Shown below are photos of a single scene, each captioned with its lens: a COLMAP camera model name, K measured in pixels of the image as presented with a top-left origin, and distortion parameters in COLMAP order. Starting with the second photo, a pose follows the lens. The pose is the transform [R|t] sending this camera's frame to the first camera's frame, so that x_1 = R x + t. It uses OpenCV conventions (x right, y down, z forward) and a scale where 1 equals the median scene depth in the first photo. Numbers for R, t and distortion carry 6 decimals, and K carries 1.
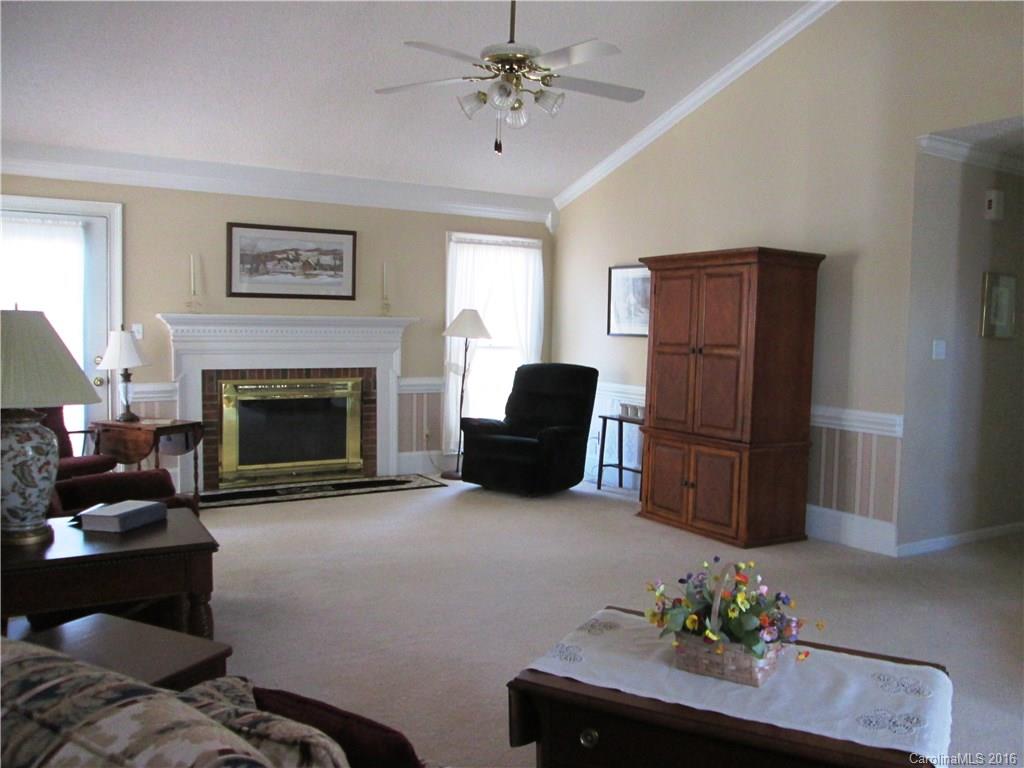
lens RADIAL K [[844.4, 0, 512.0], [0, 844.4, 384.0], [0, 0, 1]] dist [-0.004265, 0.005550]
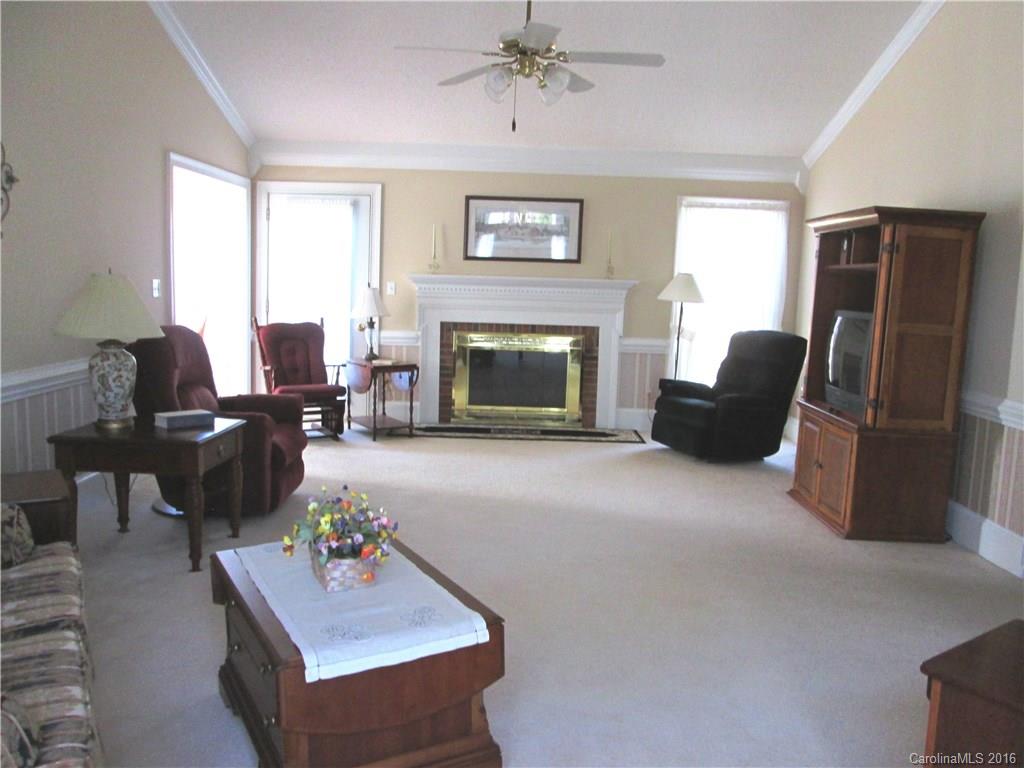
lens RADIAL K [[832.6, 0, 512.0], [0, 832.6, 384.0], [0, 0, 1]] dist [-0.013776, -0.006125]
pose [[0.866951, 0.077193, -0.492378, 0.284510], [-0.053251, 0.996624, 0.062486, -0.007571], [0.495540, -0.027953, 0.868135, 0.027813]]
